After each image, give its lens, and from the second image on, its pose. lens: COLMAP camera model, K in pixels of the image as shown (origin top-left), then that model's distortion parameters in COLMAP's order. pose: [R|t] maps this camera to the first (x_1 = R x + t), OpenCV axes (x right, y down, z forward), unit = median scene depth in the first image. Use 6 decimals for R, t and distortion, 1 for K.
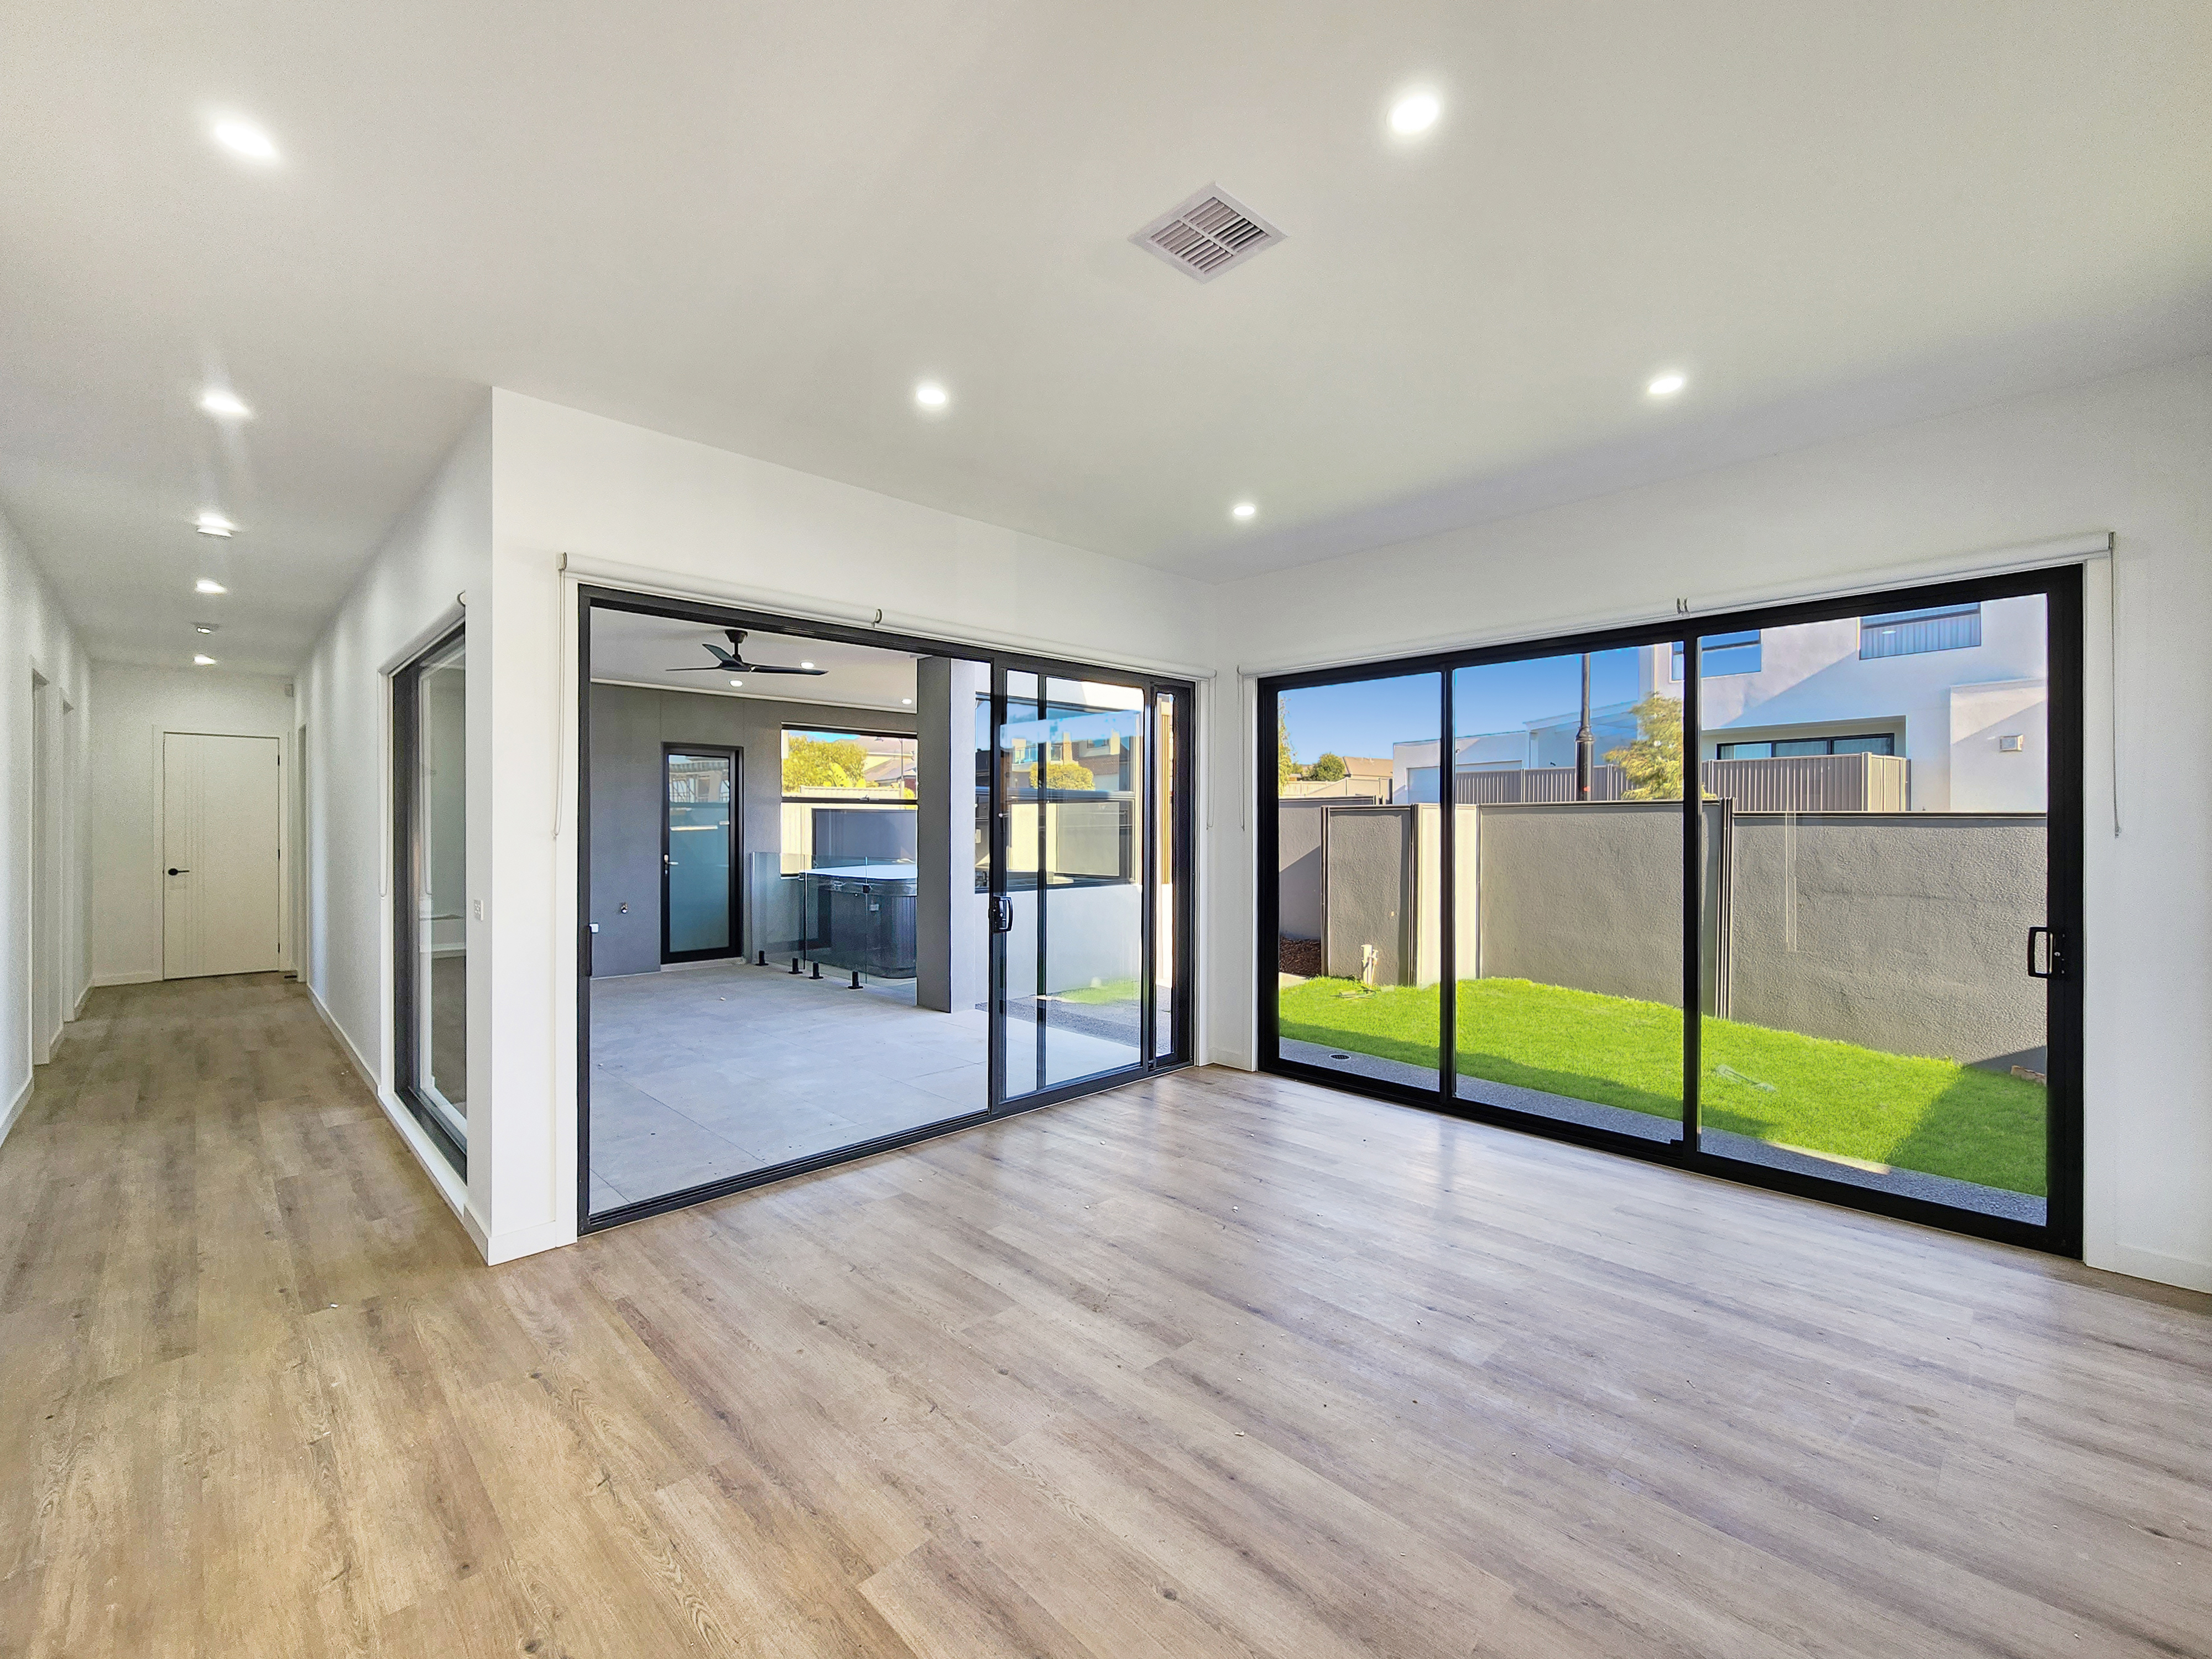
lens RADIAL K [[945.3, 0, 1106.5], [0, 945.3, 819.2], [0, 0, 1]] dist [0.001862, -0.001136]
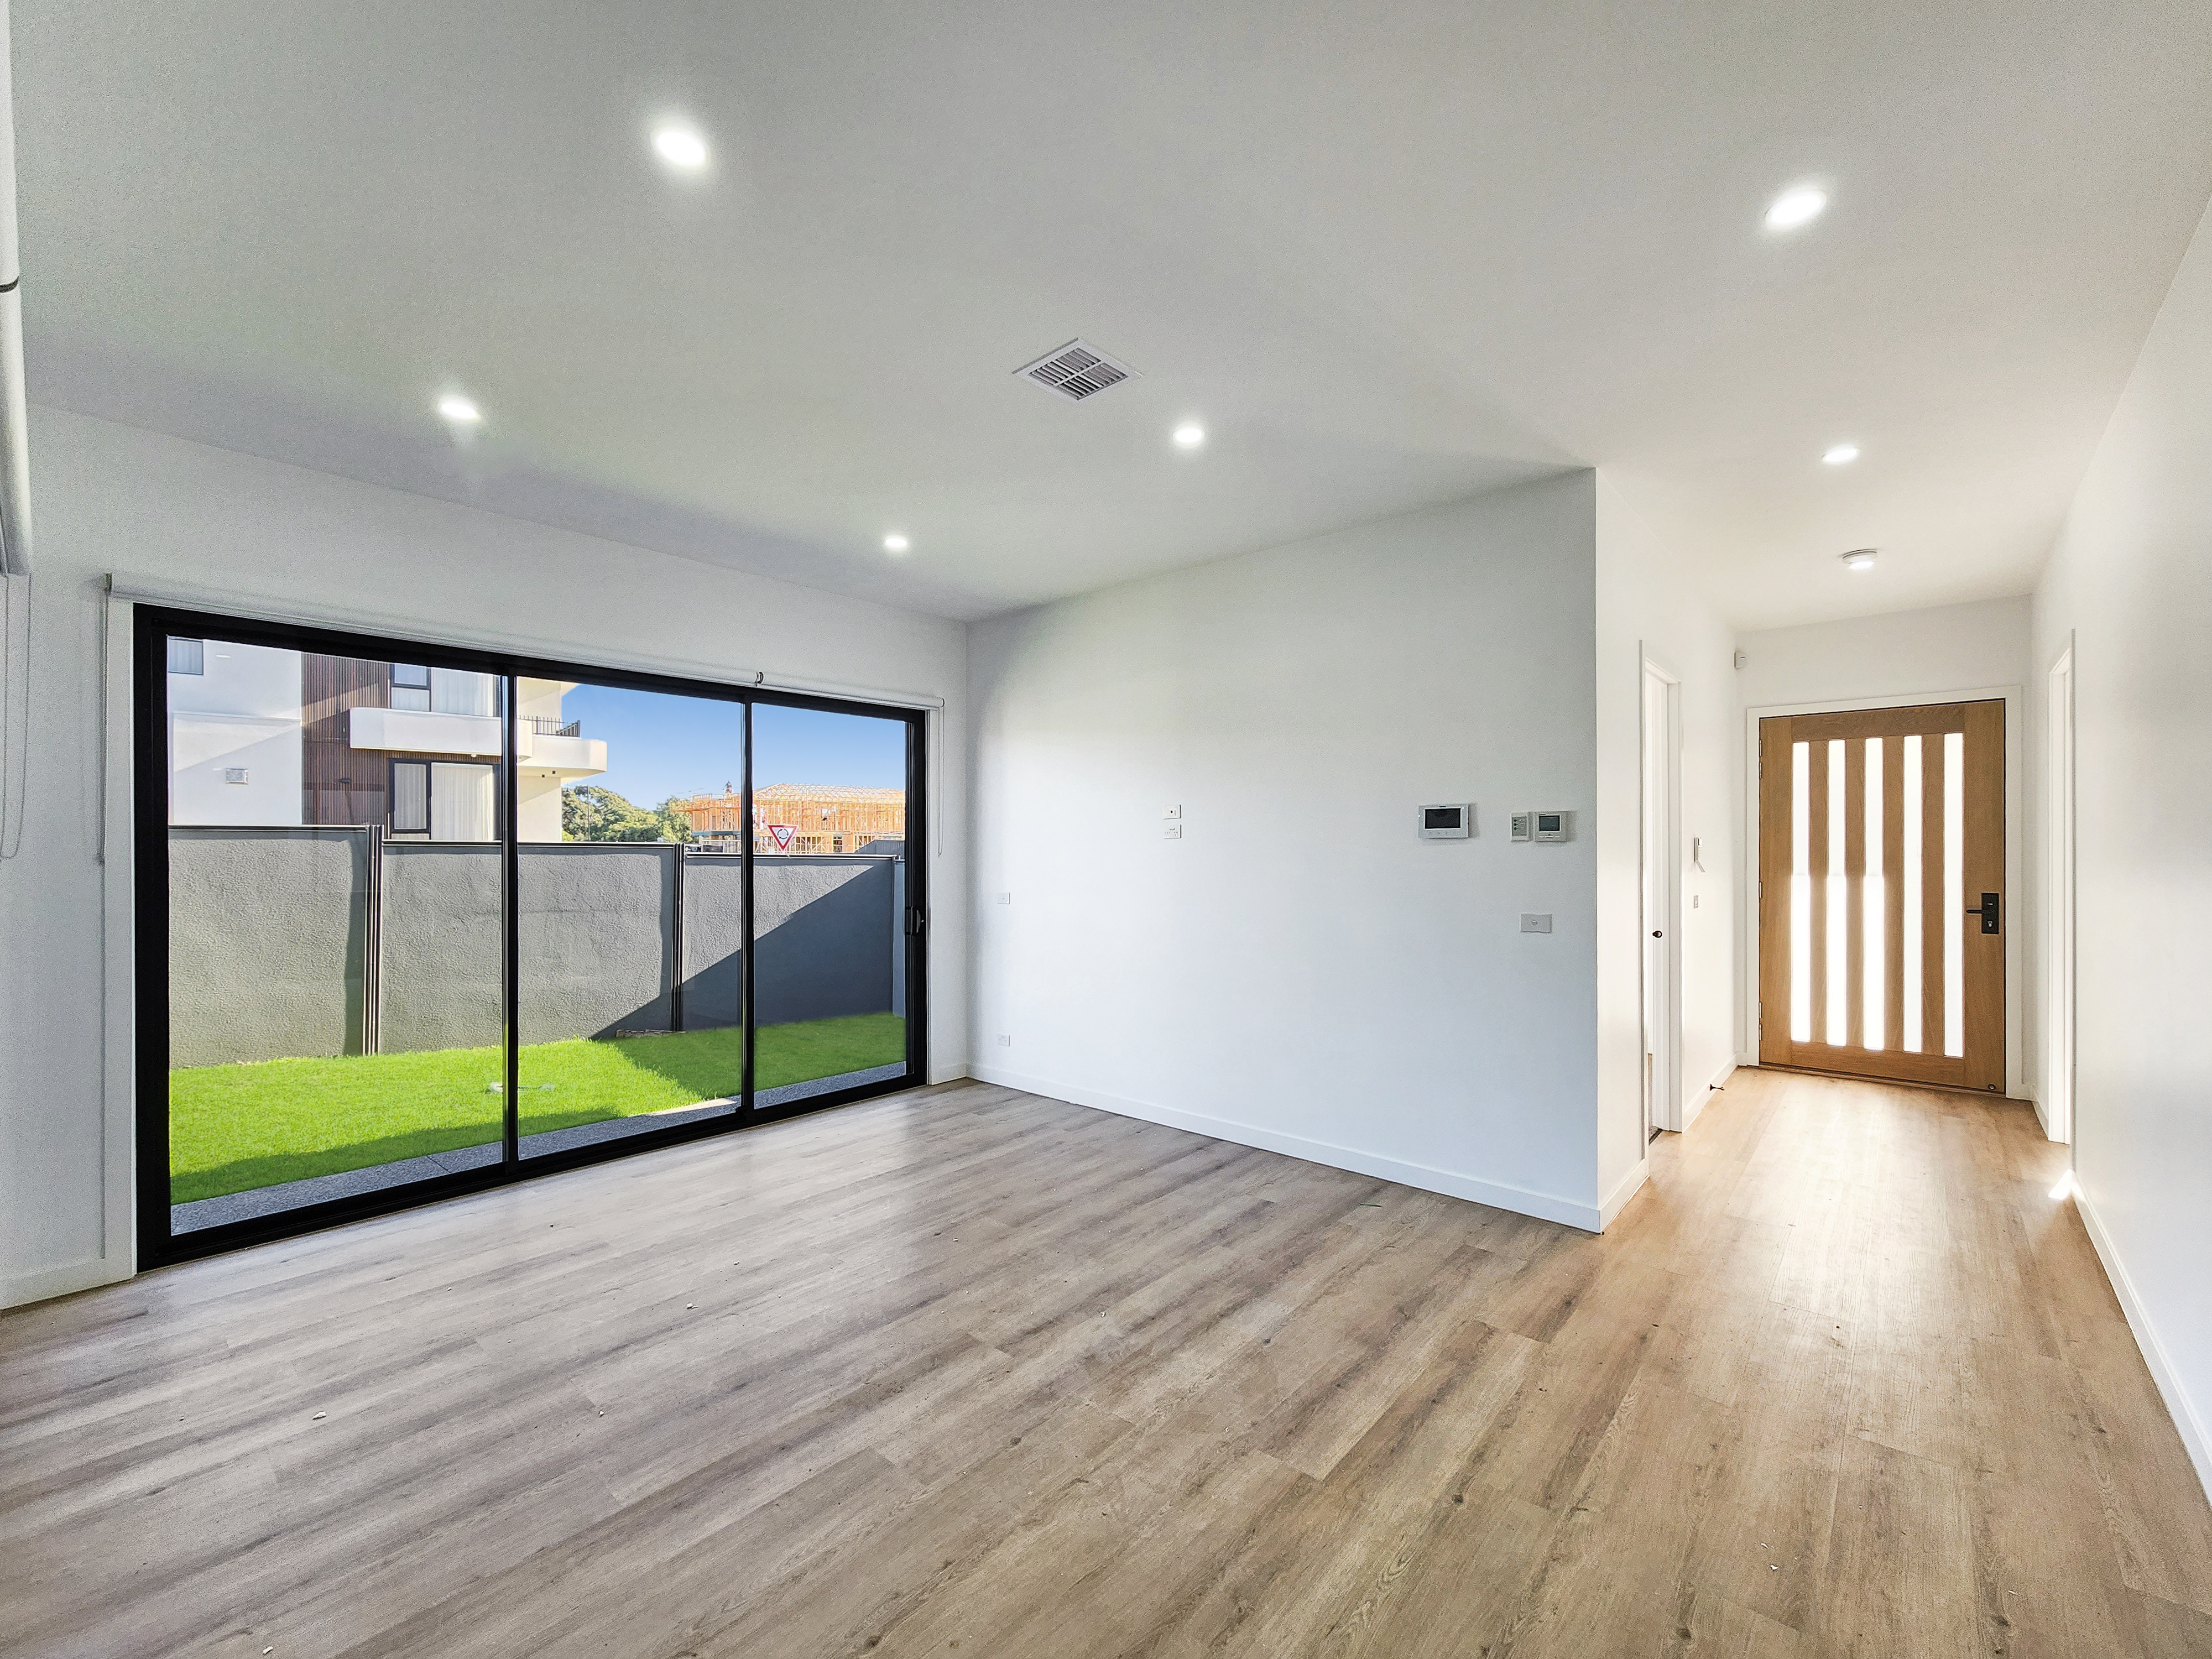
lens RADIAL K [[945.3, 0, 1101.6], [0, 945.3, 846.8], [0, 0, 1]] dist [0.001862, -0.001136]
pose [[-0.089180, 0.004186, 0.996007, -1.057169], [-0.001127, 0.999990, -0.004304, 0.008660], [-0.996015, -0.001506, -0.089174, 1.018290]]
